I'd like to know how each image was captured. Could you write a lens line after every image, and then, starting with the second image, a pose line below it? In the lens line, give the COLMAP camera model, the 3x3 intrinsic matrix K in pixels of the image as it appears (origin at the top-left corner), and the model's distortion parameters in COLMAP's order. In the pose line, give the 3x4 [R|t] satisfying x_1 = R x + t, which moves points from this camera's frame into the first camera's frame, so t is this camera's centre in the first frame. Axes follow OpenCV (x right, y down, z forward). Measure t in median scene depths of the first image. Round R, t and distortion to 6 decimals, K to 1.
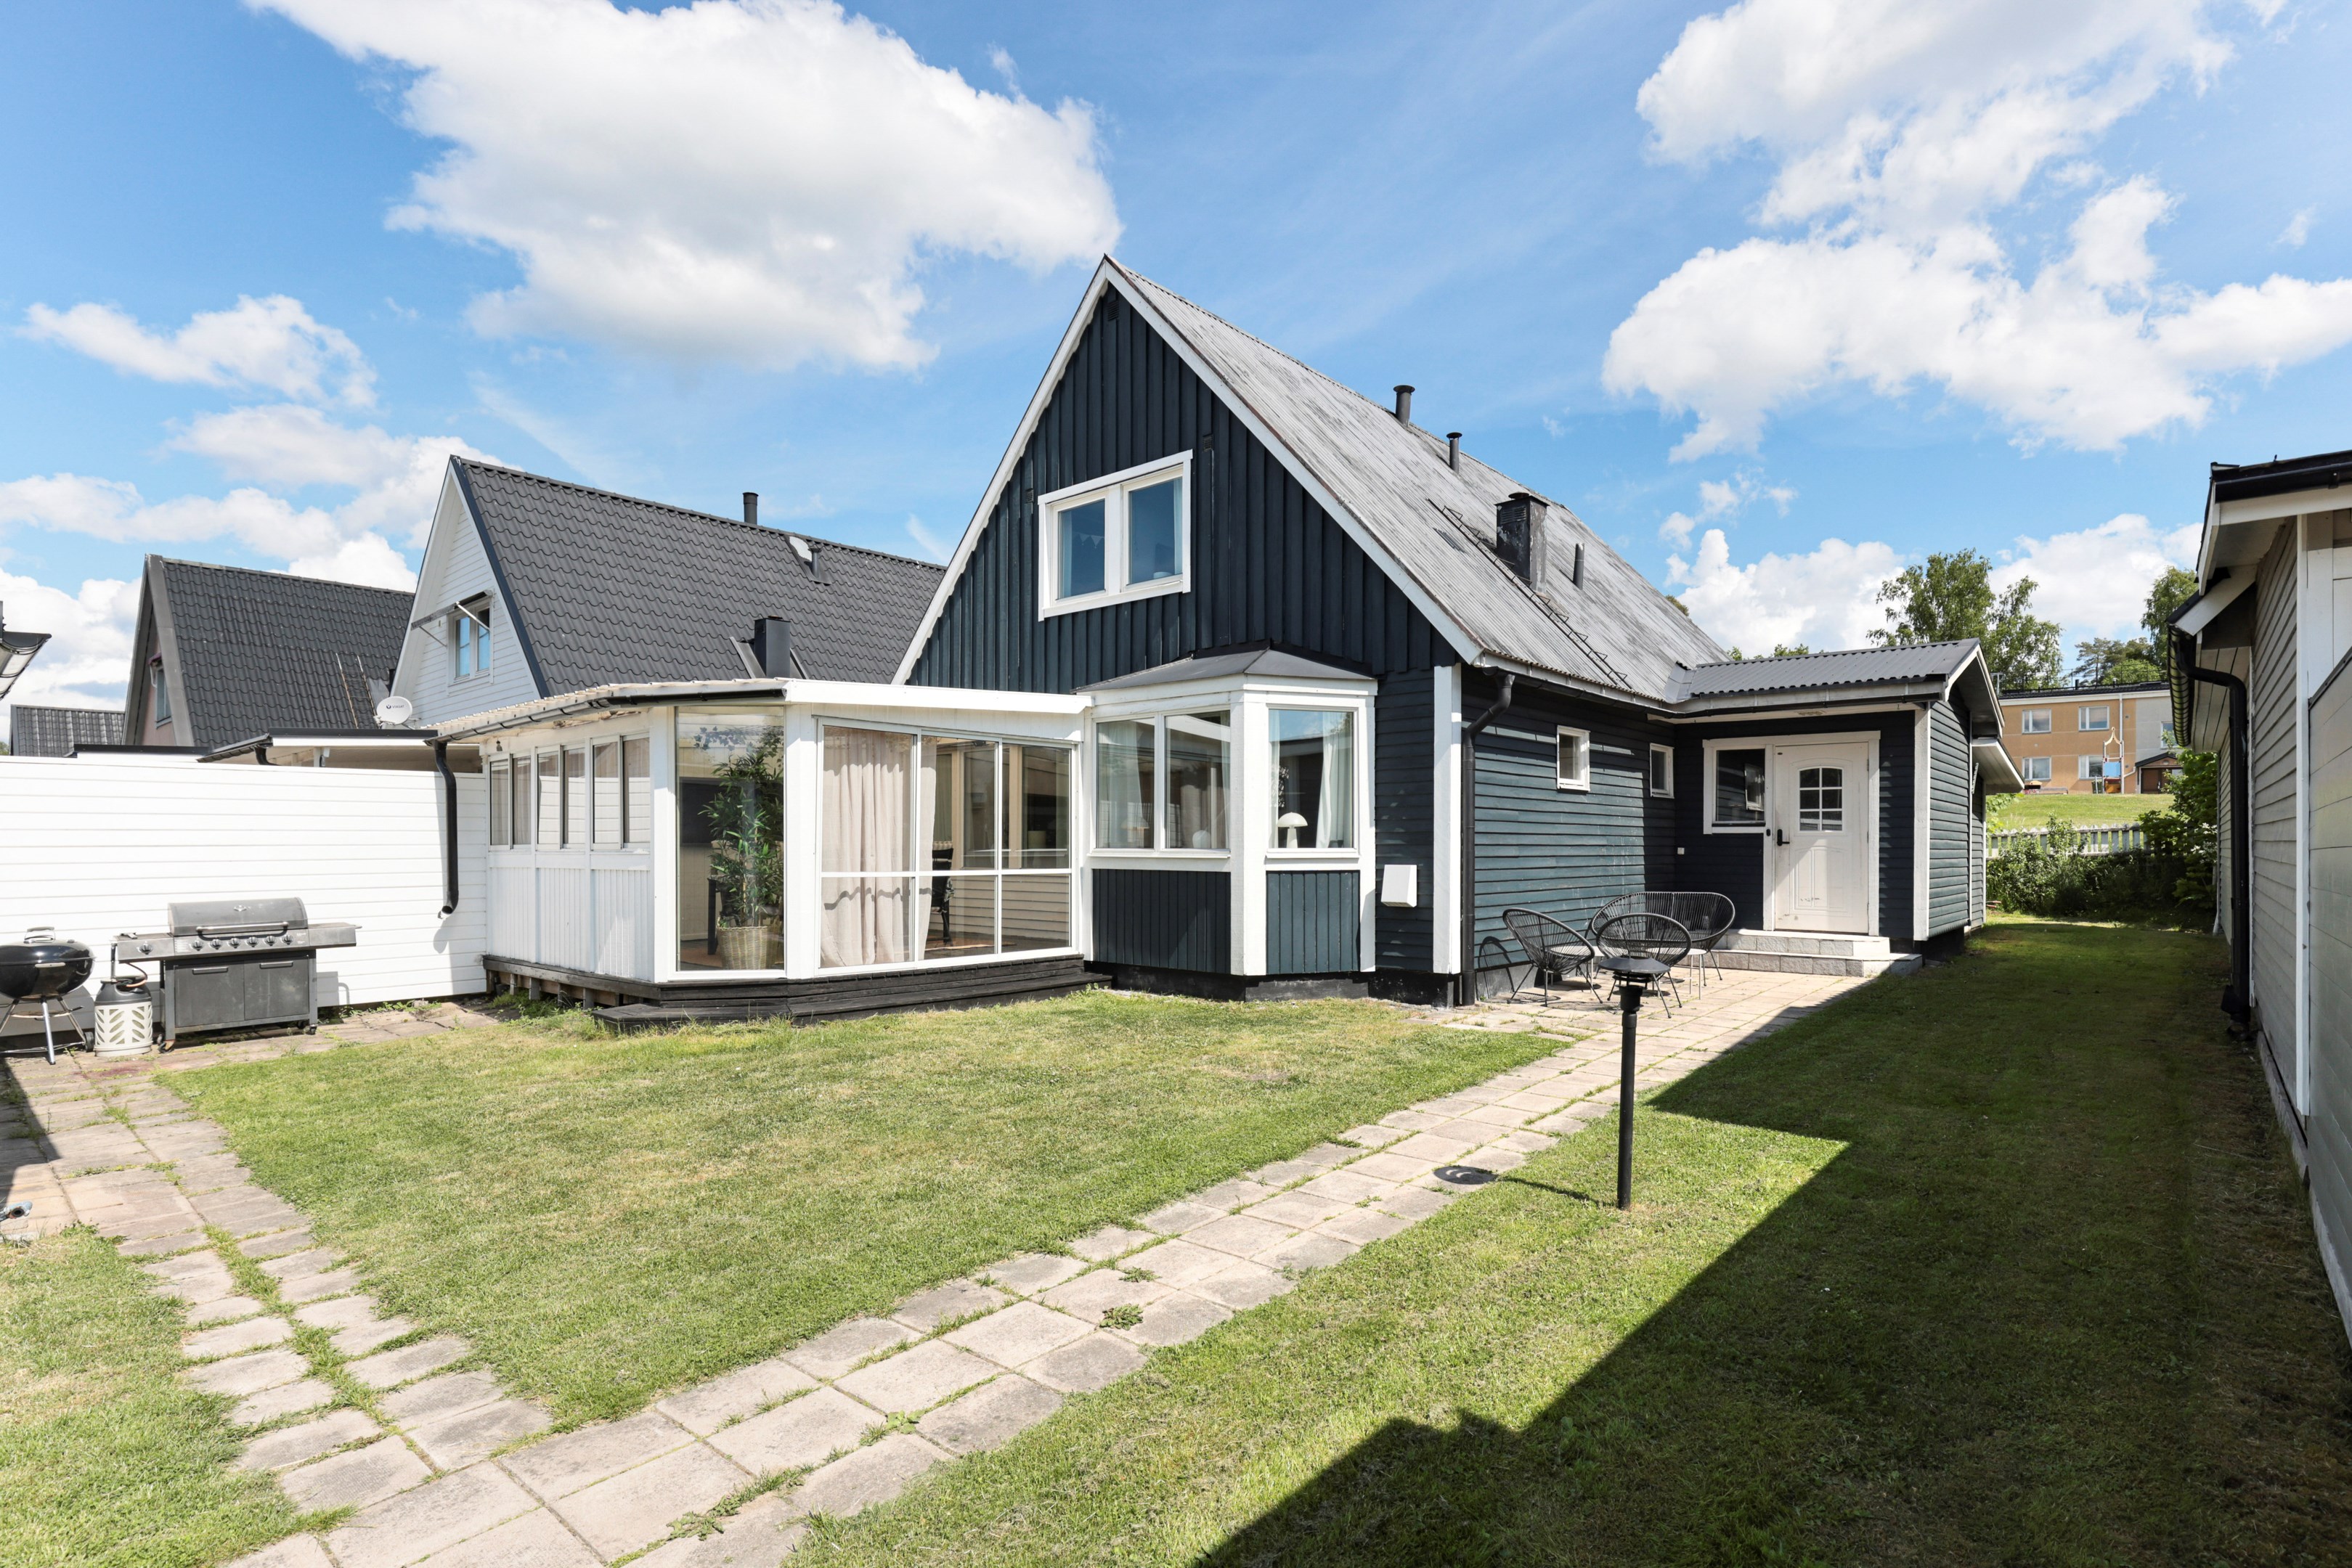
lens RADIAL K [[1126.4, 0, 1238.0], [0, 1126.4, 833.7], [0, 0, 1]] dist [-0.004081, -0.000004]
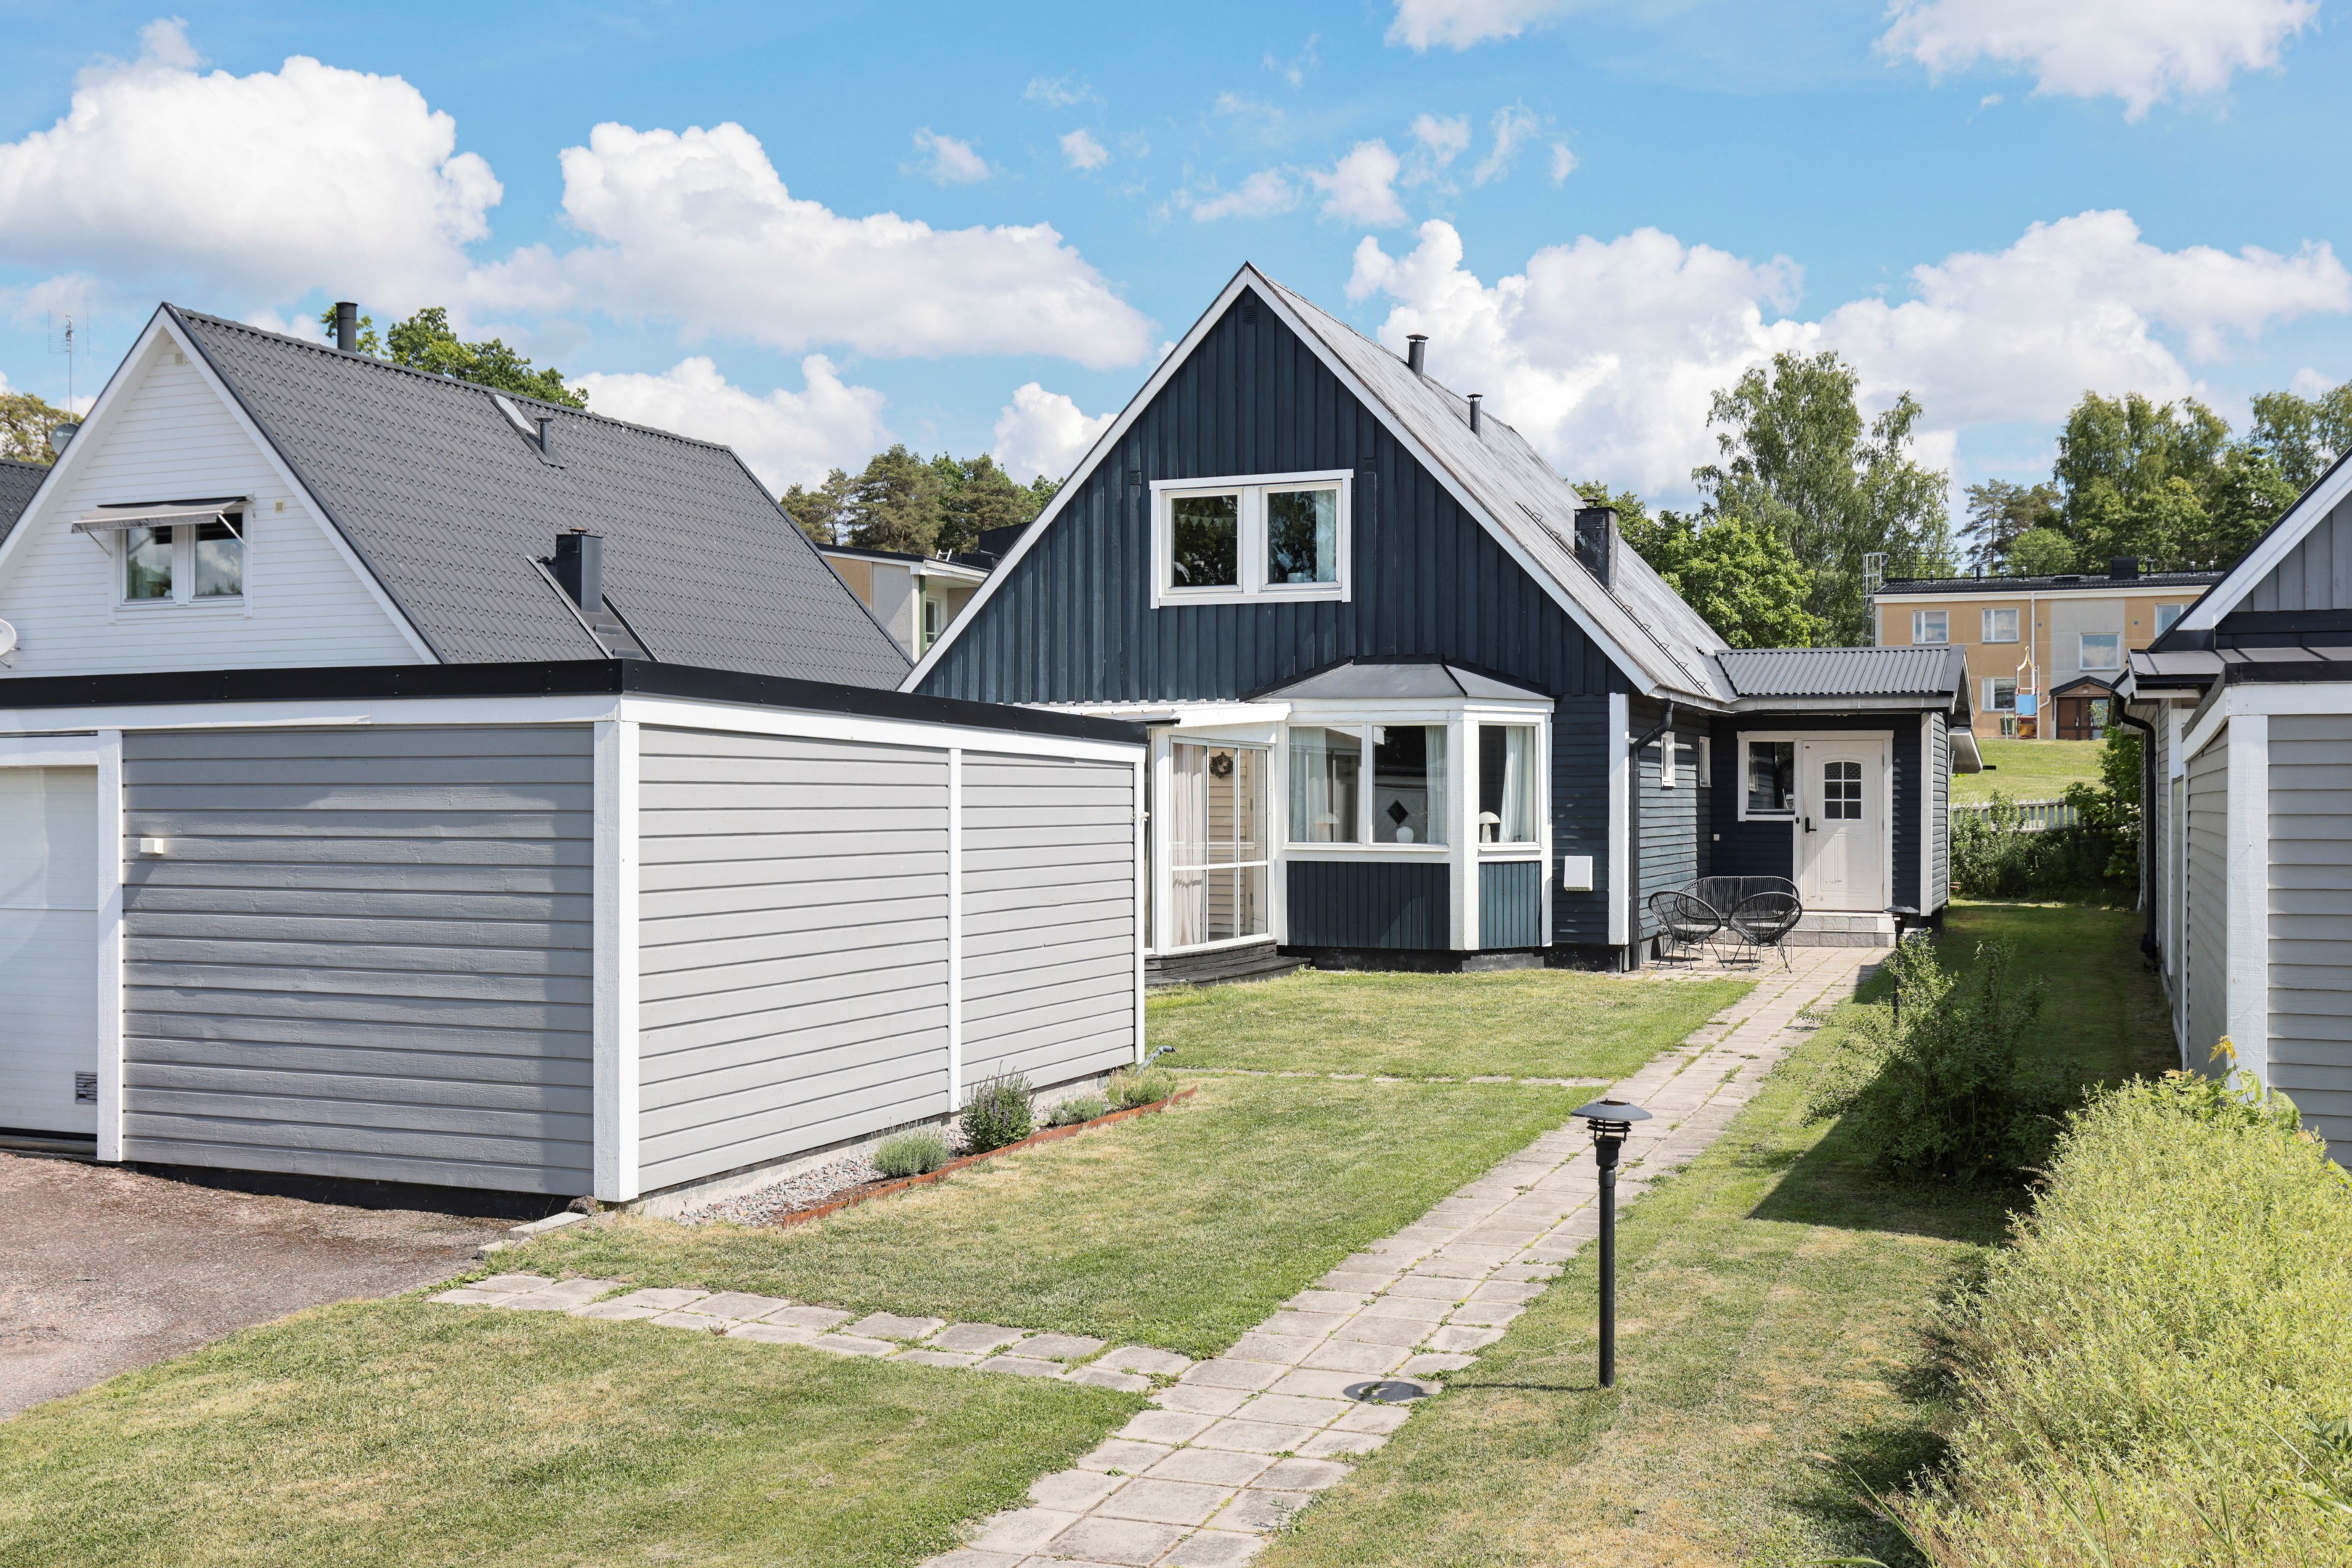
lens RADIAL K [[2260.8, 0, 1176.0], [0, 2260.8, 784.0], [0, 0, 1]] dist [0.011256, 0.001751]
pose [[0.951575, -0.000803, 0.307417, -0.848949], [-0.000796, 0.999987, 0.005076, -0.051298], [-0.307417, -0.005075, 0.951562, -0.982225]]
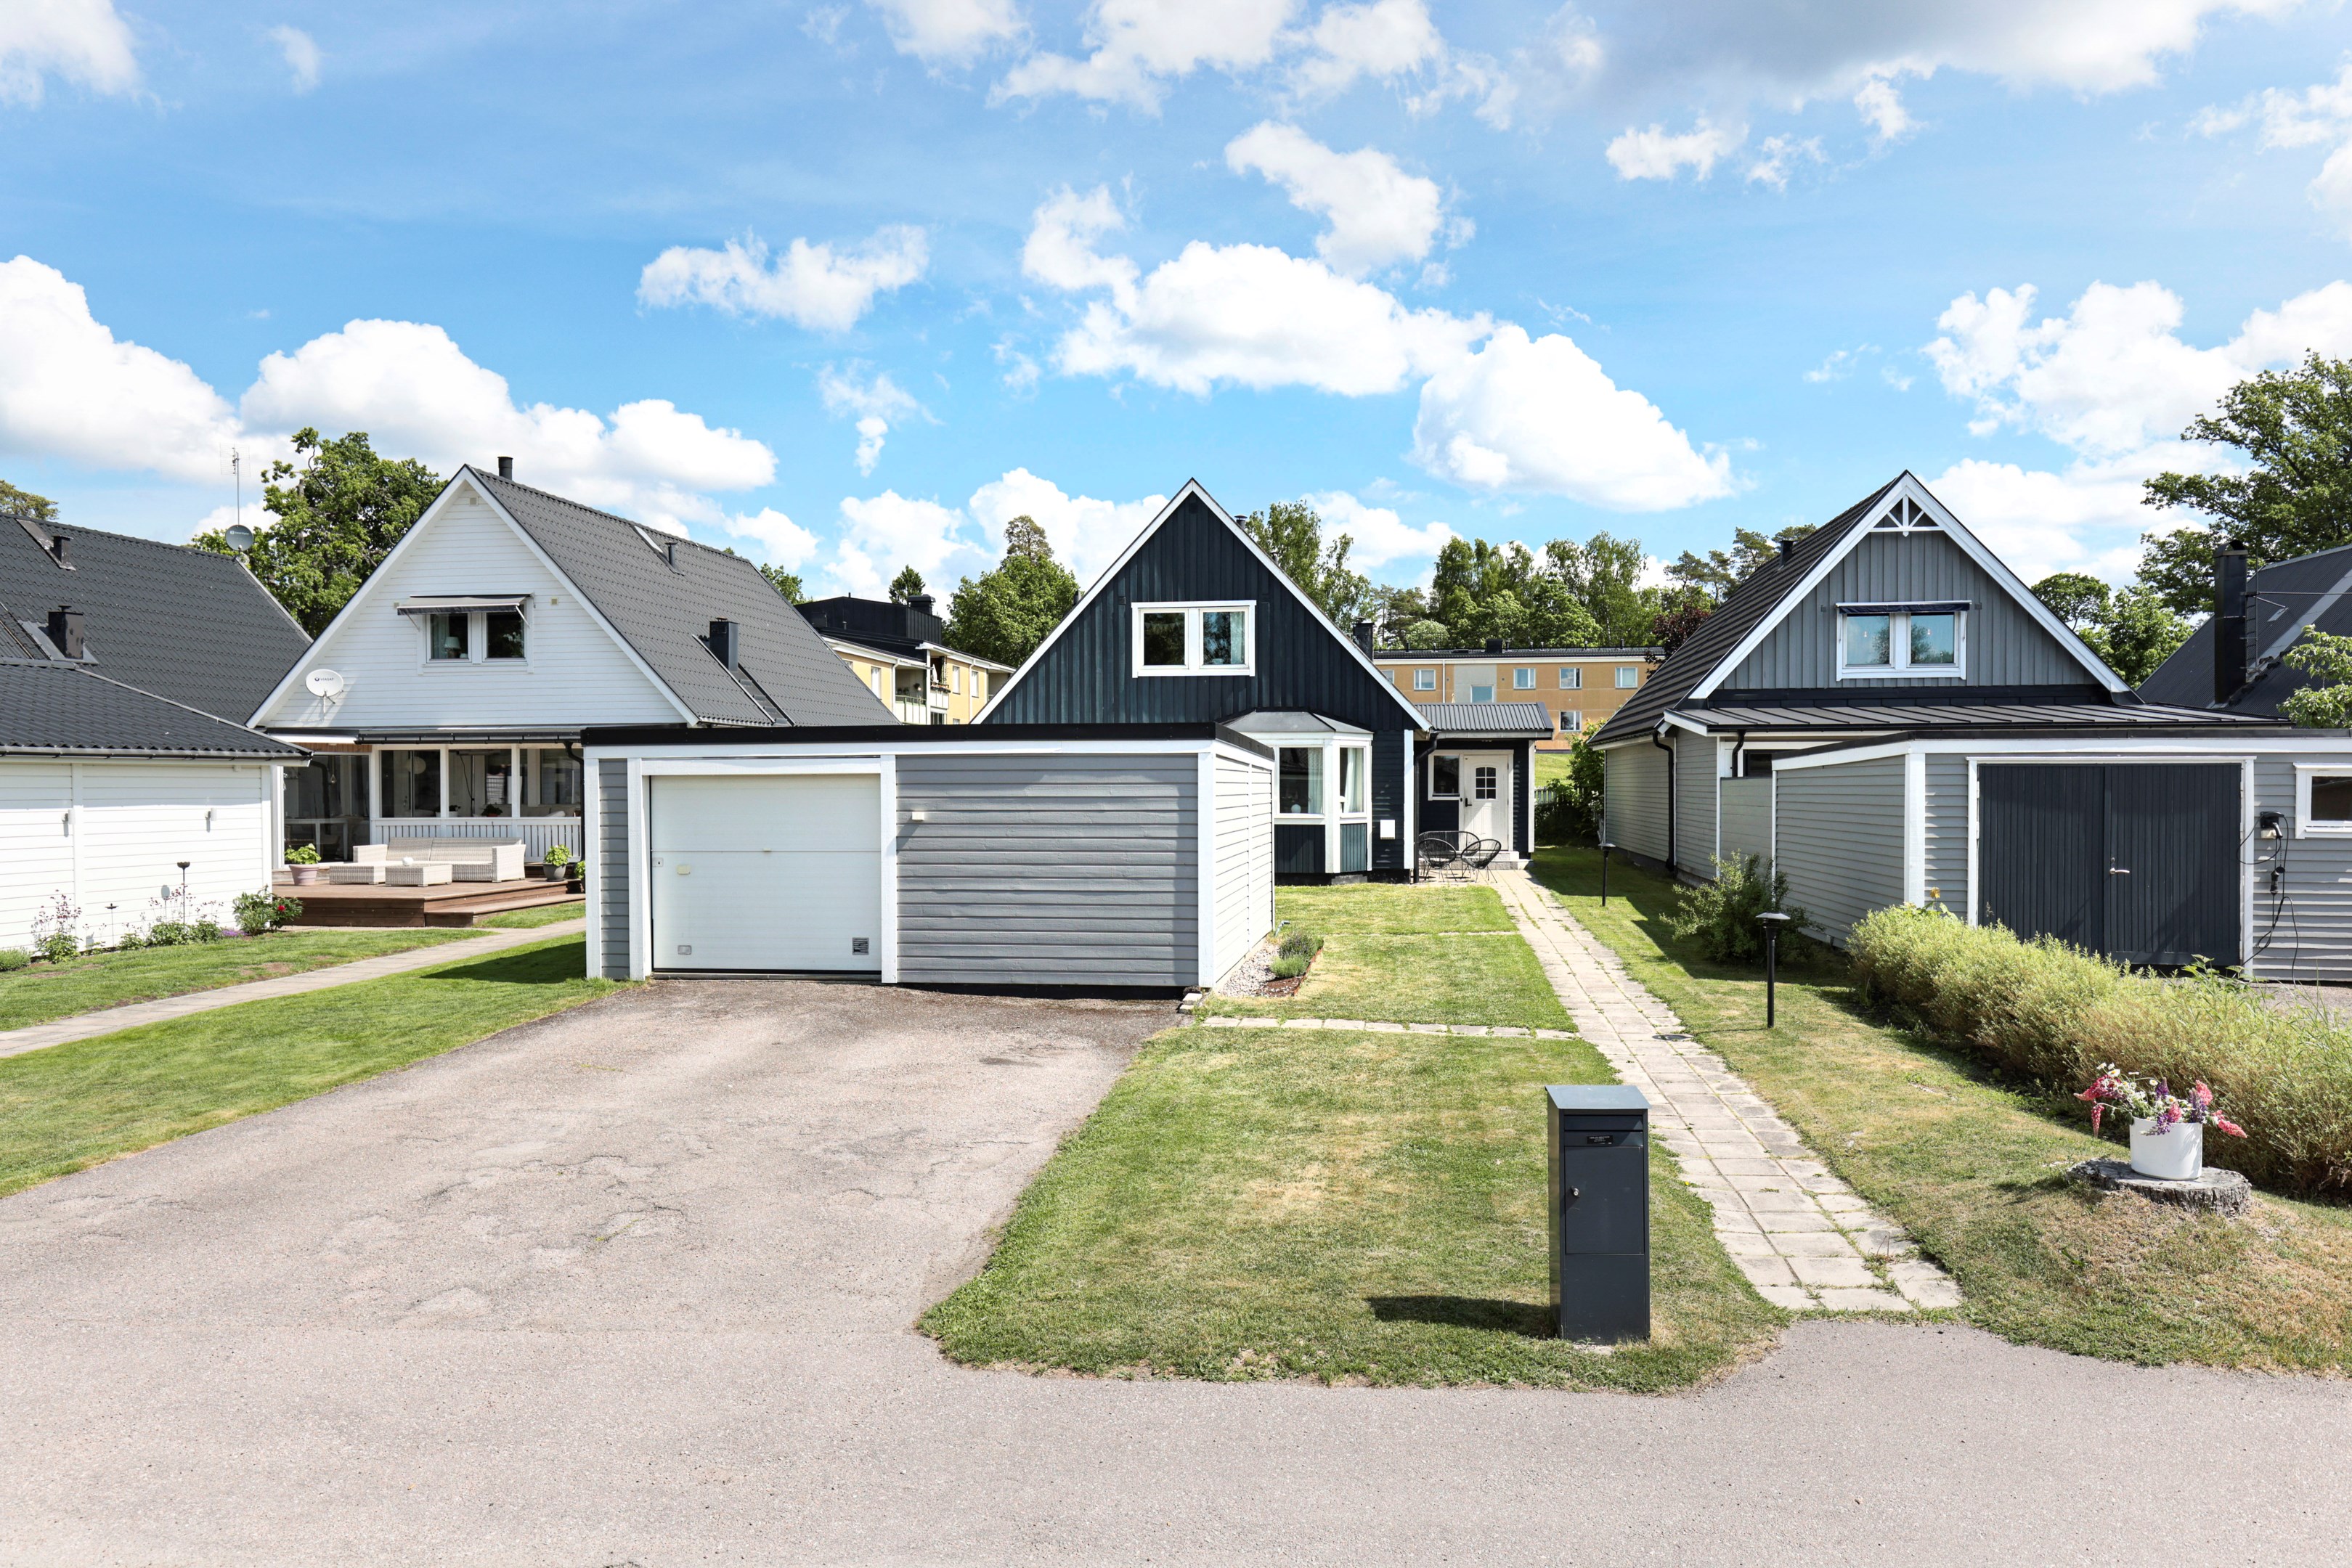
lens RADIAL K [[1562.7, 0, 1176.0], [0, 1562.7, 784.0], [0, 0, 1]] dist [0.000315, 0.000371]
pose [[0.848821, -0.004080, 0.528664, -1.506942], [-0.001129, 0.999954, 0.009530, -0.058590], [-0.528678, -0.008686, 0.848778, -1.124568]]
